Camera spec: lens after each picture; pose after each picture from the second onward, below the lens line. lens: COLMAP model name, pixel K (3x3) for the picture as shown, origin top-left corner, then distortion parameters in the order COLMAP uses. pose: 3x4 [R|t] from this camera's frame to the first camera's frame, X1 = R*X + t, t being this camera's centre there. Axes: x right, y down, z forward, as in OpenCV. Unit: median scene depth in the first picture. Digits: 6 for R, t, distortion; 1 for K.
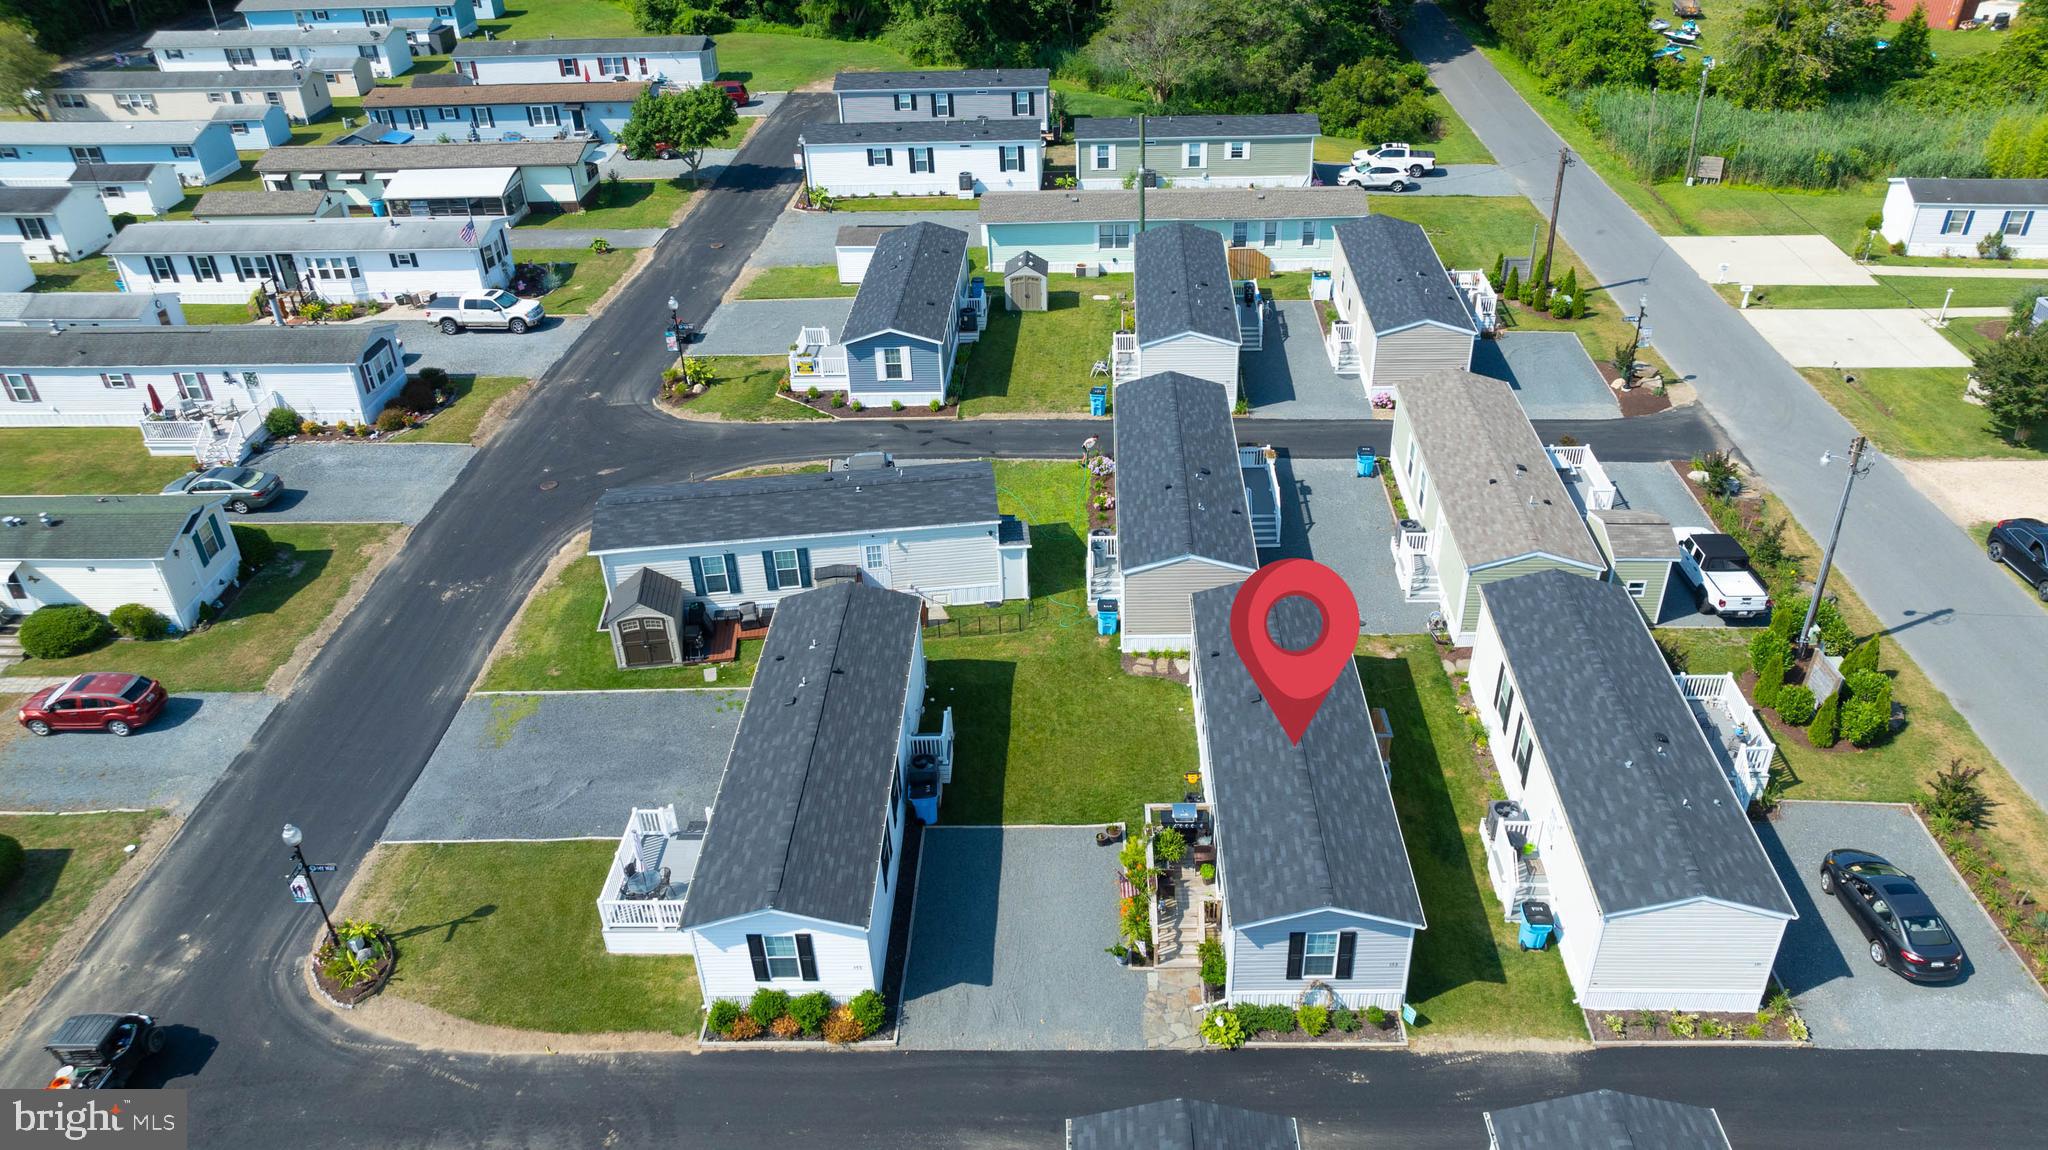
lens RADIAL K [[1458.9, 0, 1024.0], [0, 1458.9, 575.0], [0, 0, 1]] dist [-0.010452, -0.004333]
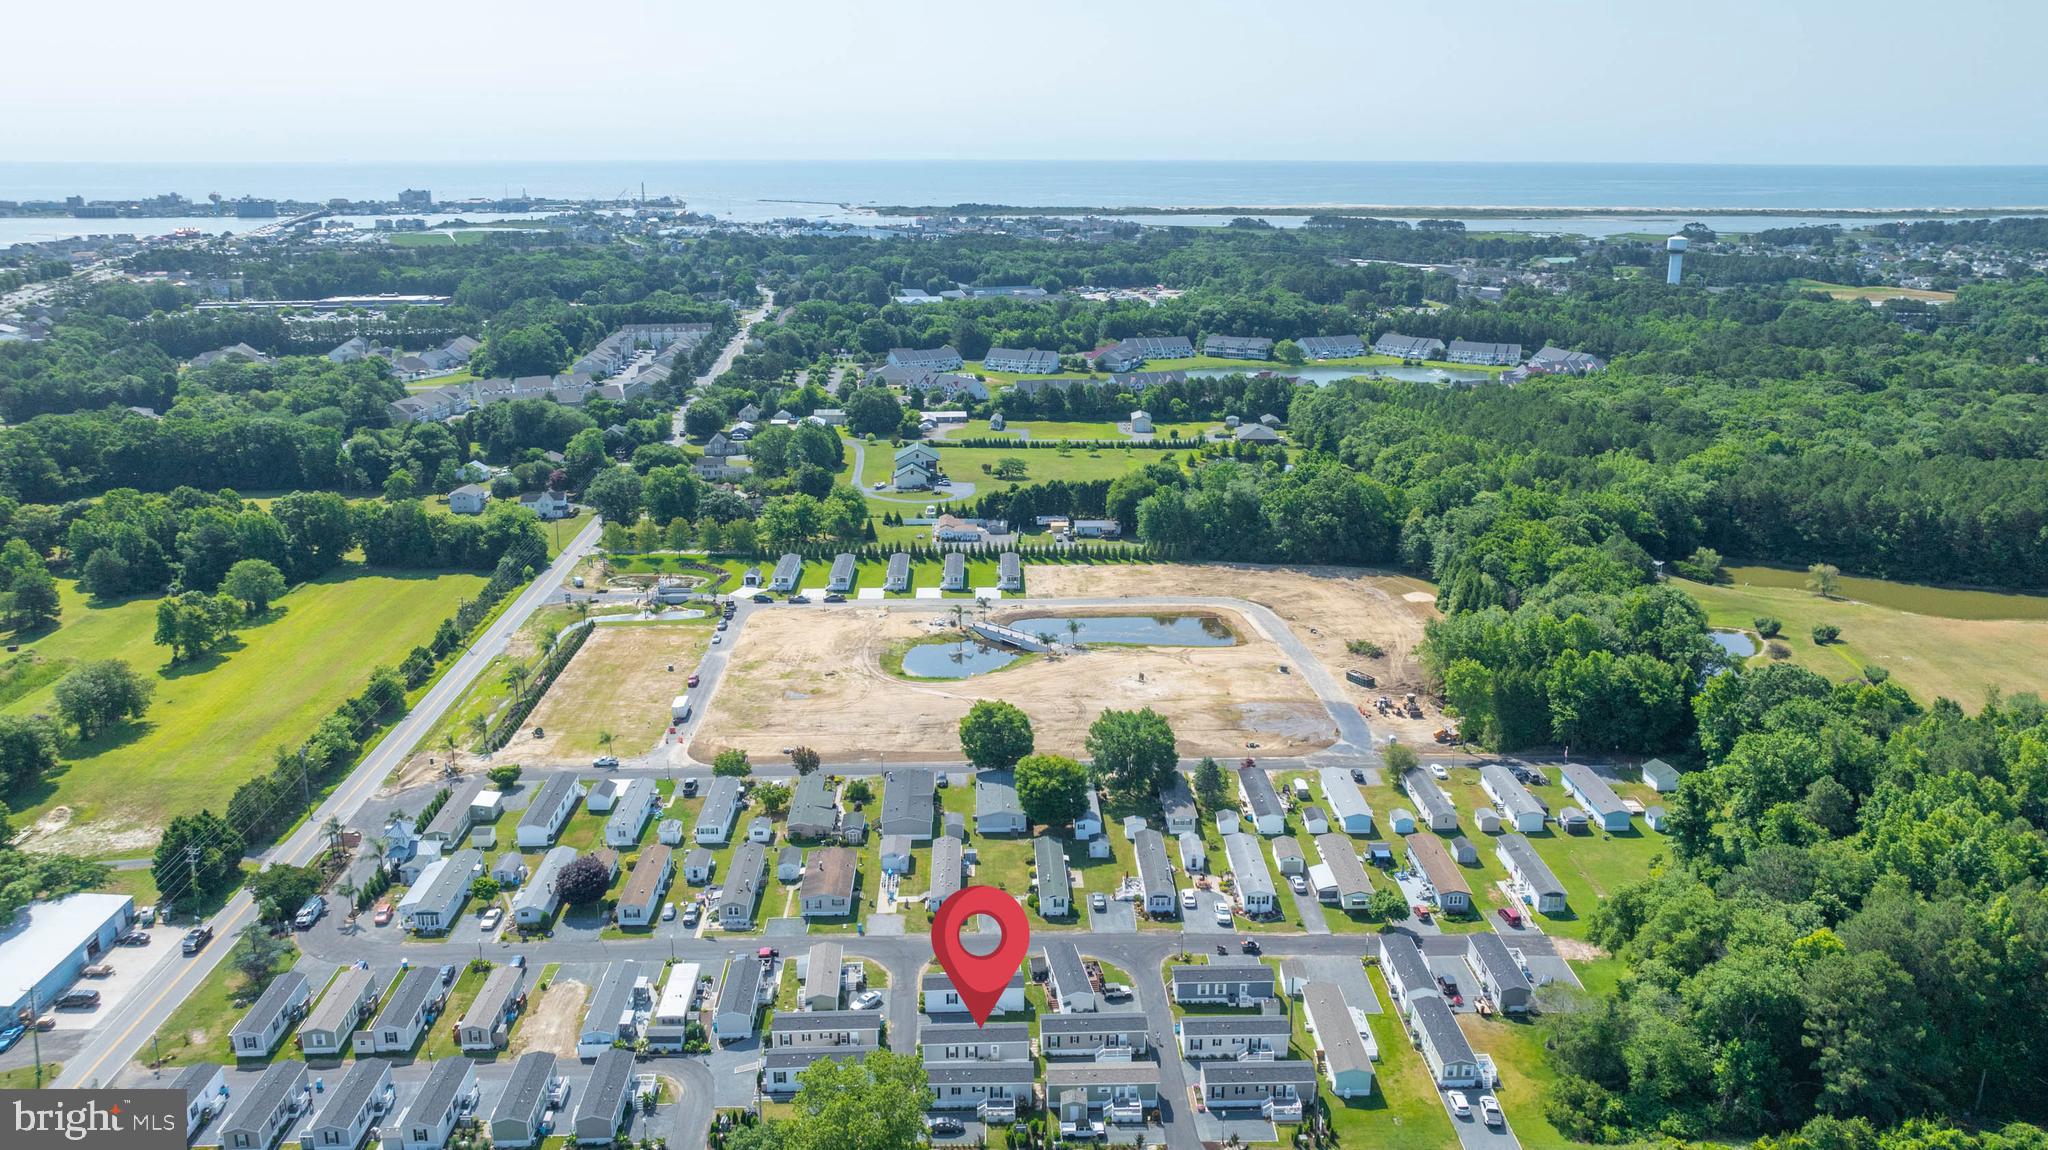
lens RADIAL K [[1458.9, 0, 1024.0], [0, 1458.9, 575.0], [0, 0, 1]] dist [-0.010452, -0.004333]
pose [[0.114295, 0.297791, -0.947764, 4.050277], [-0.550949, 0.812864, 0.188963, -1.982794], [0.826675, 0.500572, 0.256974, -0.824533]]
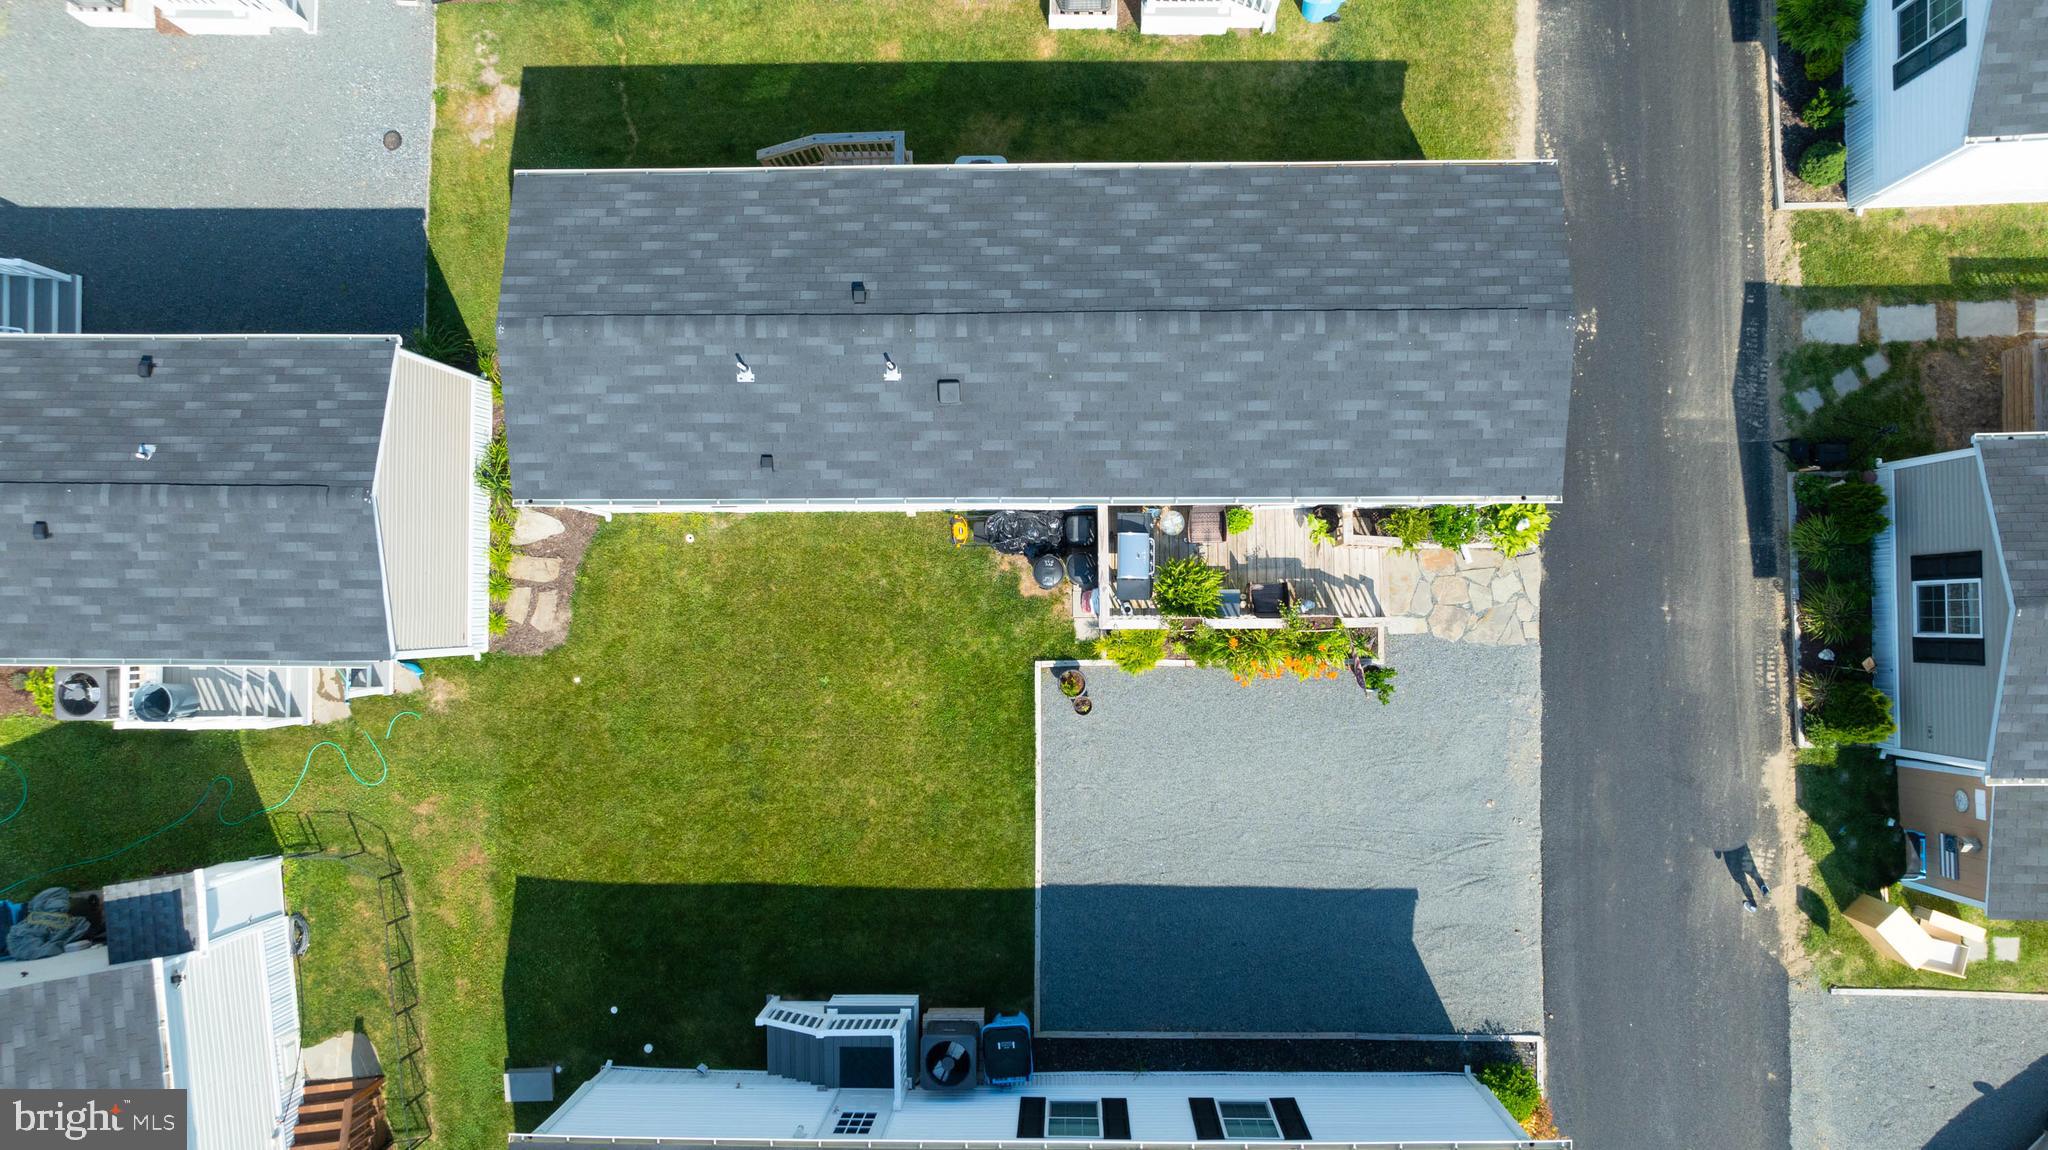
lens RADIAL K [[1445.7, 0, 1062.6], [0, 1445.7, 576.7], [0, 0, 1]] dist [-0.019052, -0.003851]
pose [[-0.031126, -0.997664, 0.060817, 0.067451], [0.558180, 0.033125, 0.829058, -0.269096], [-0.829136, 0.059752, 0.555845, 0.688623]]
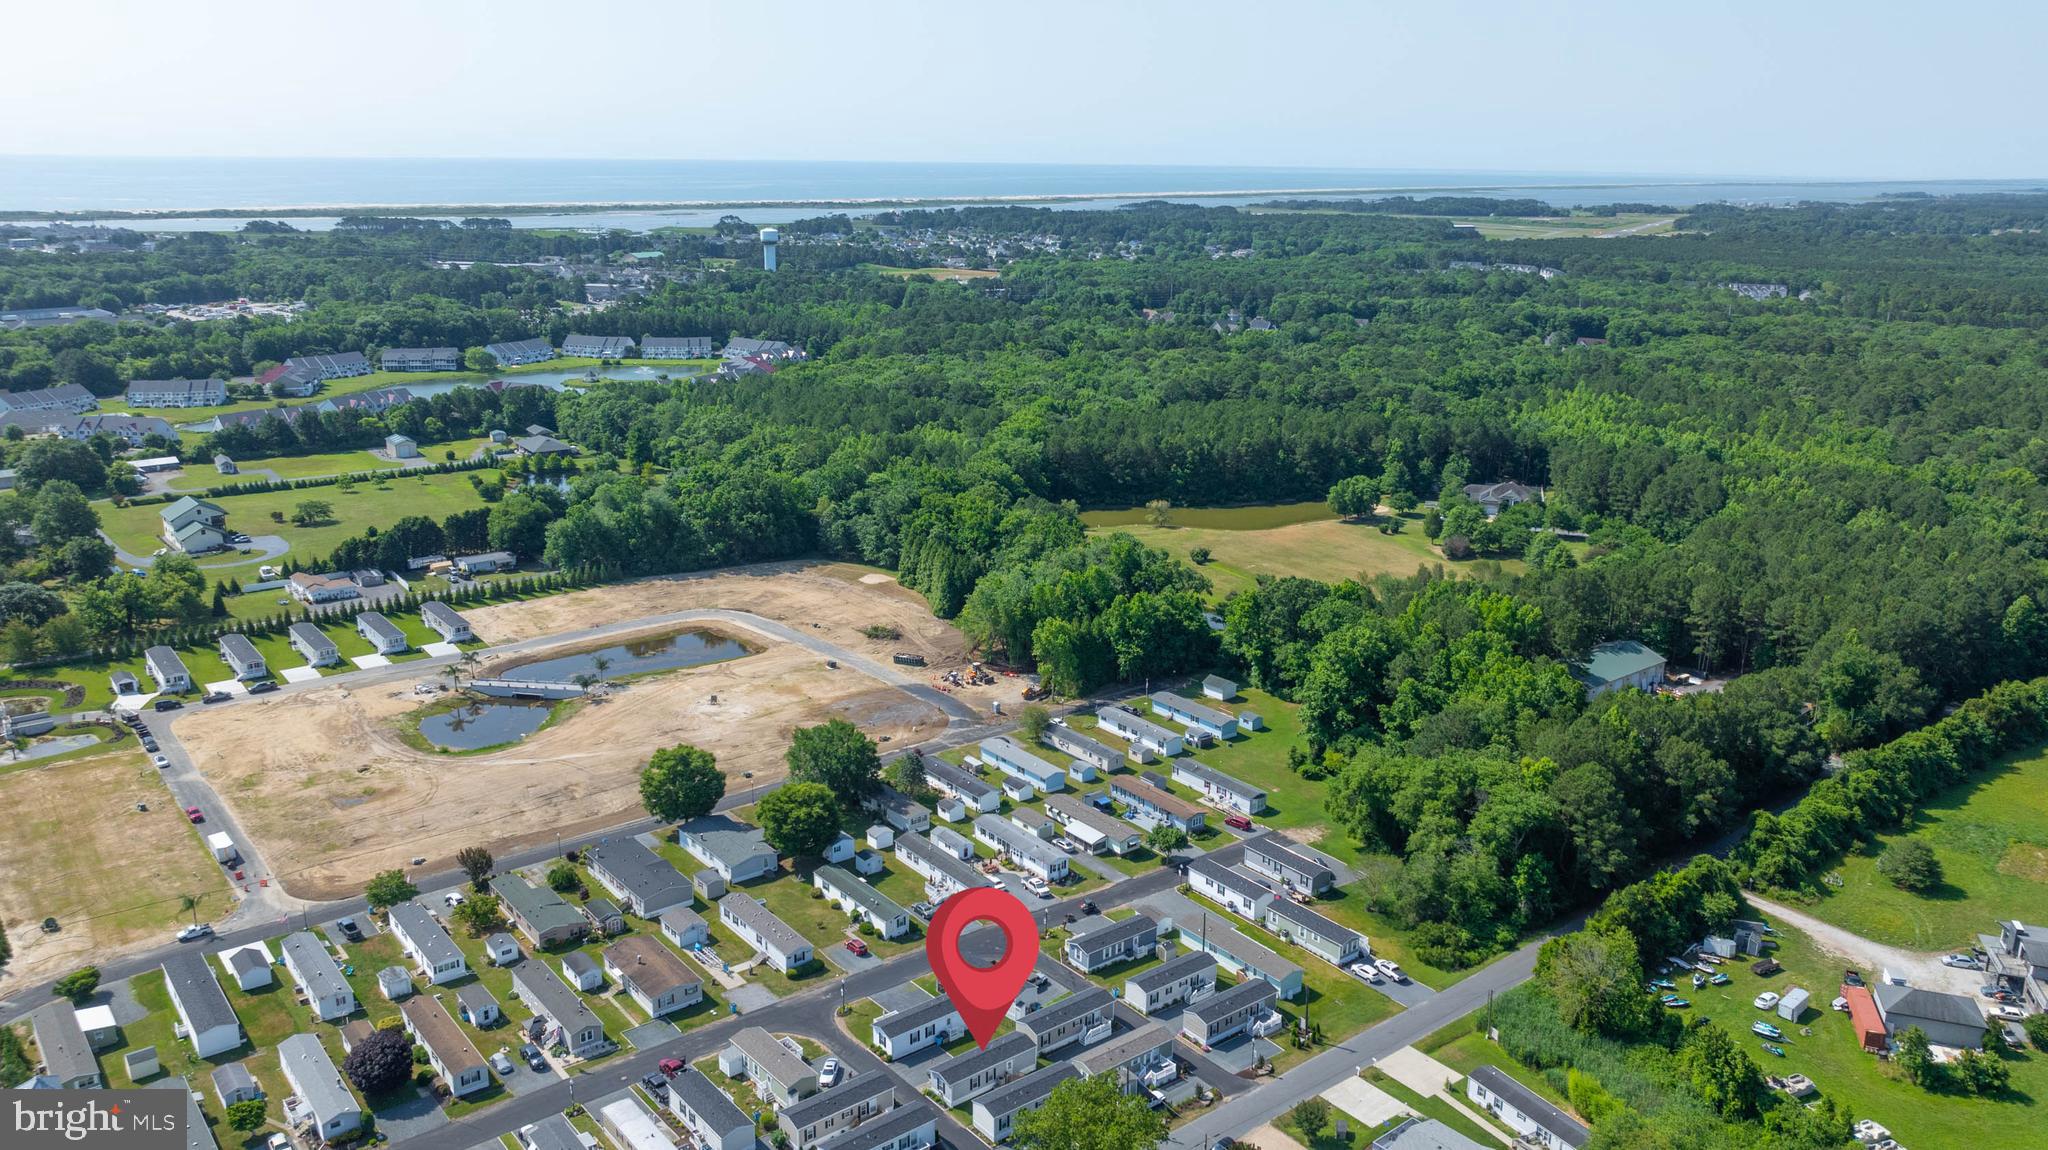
lens RADIAL K [[1458.9, 0, 1024.0], [0, 1458.9, 575.0], [0, 0, 1]] dist [-0.010452, -0.004333]
pose [[0.661464, 0.235078, -0.712182, 3.073653], [-0.433899, 0.894496, -0.107742, -0.787502], [0.611717, 0.380282, 0.693677, -2.619819]]
